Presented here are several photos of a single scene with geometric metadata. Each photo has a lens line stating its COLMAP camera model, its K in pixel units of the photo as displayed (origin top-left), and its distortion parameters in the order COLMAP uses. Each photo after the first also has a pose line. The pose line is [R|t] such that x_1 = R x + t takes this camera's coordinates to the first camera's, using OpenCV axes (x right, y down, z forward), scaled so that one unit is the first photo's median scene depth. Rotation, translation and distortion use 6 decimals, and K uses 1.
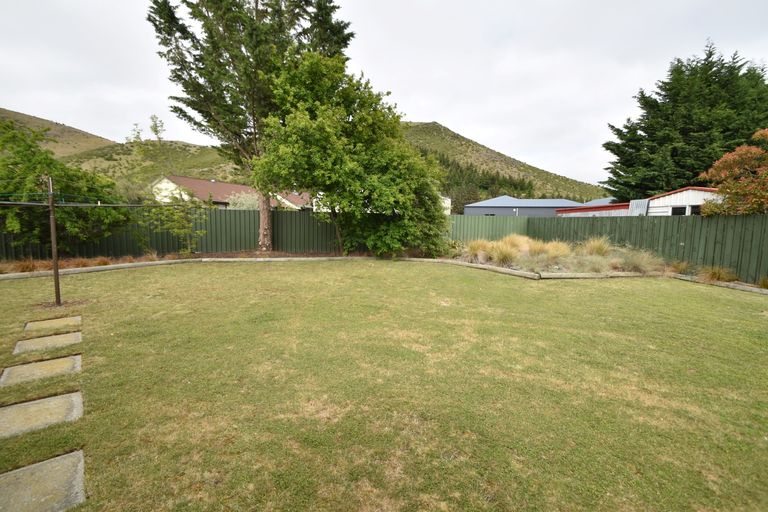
lens RADIAL K [[344.6, 0, 382.6], [0, 344.6, 254.2], [0, 0, 1]] dist [-0.008420, -0.004376]
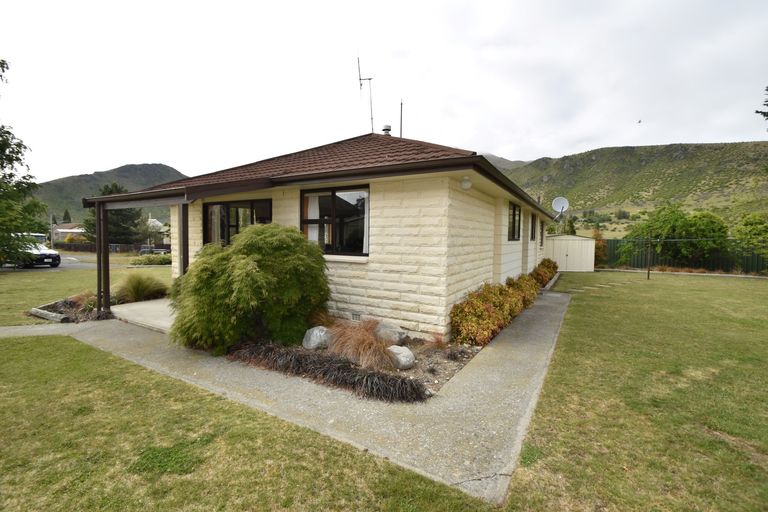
lens RADIAL K [[344.6, 0, 387.1], [0, 344.6, 251.4], [0, 0, 1]] dist [-0.008420, -0.004376]
pose [[-0.133357, 0.010173, -0.991016, 0.038617], [-0.110399, 0.993571, 0.025056, 0.001858], [0.984900, 0.112749, -0.131377, -0.012491]]
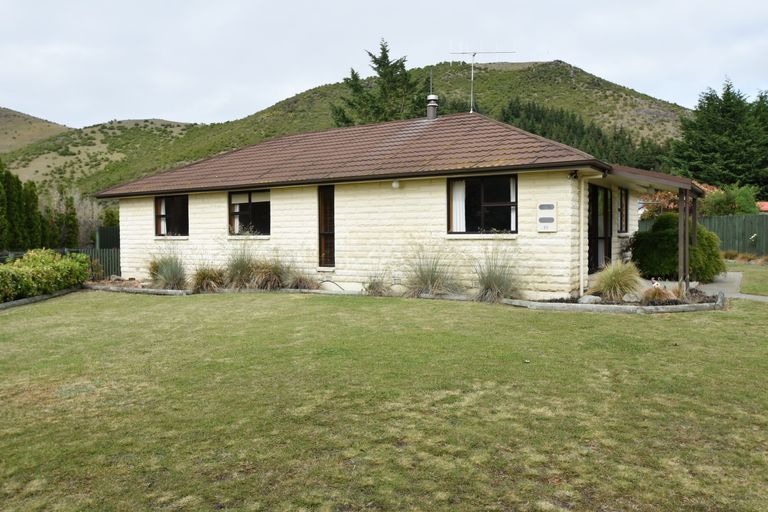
lens RADIAL K [[611.4, 0, 384.8], [0, 611.4, 256.7], [0, 0, 1]] dist [-0.026488, 0.001615]
pose [[0.988574, -0.030366, -0.147646, -0.000218], [0.022249, 0.998165, -0.056323, 0.008469], [0.149085, 0.052394, 0.987435, -0.083001]]
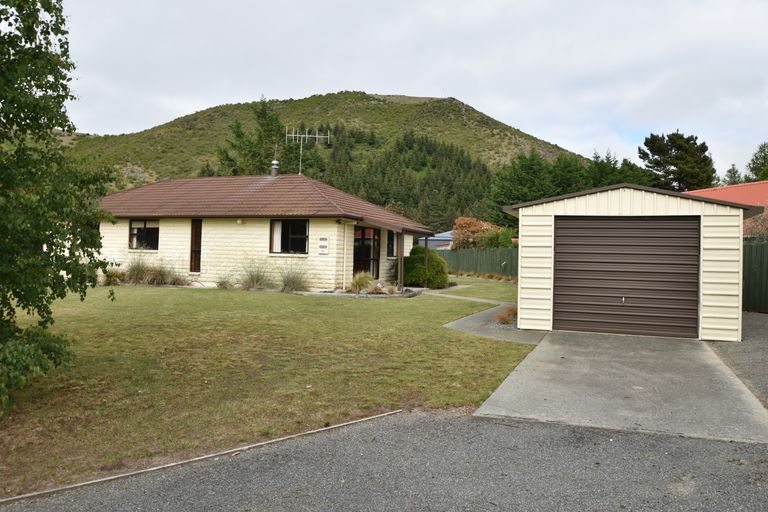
lens RADIAL K [[616.5, 0, 383.3], [0, 616.5, 254.2], [0, 0, 1]] dist [-0.031660, 0.000024]
pose [[0.999923, -0.000499, 0.012426, 0.013393], [0.001692, 0.995358, -0.096225, 0.012524], [-0.012320, 0.096239, 0.995282, -0.119933]]
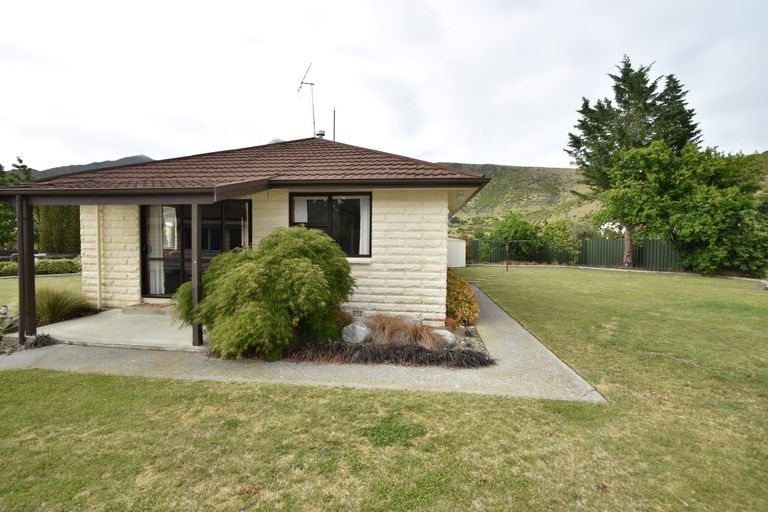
lens RADIAL K [[344.6, 0, 382.8], [0, 344.6, 255.6], [0, 0, 1]] dist [-0.008420, -0.004376]
pose [[0.275904, 0.017179, -0.961032, 0.040635], [-0.093777, 0.995551, -0.009126, 0.002915], [0.956600, 0.092640, 0.276287, -0.022875]]
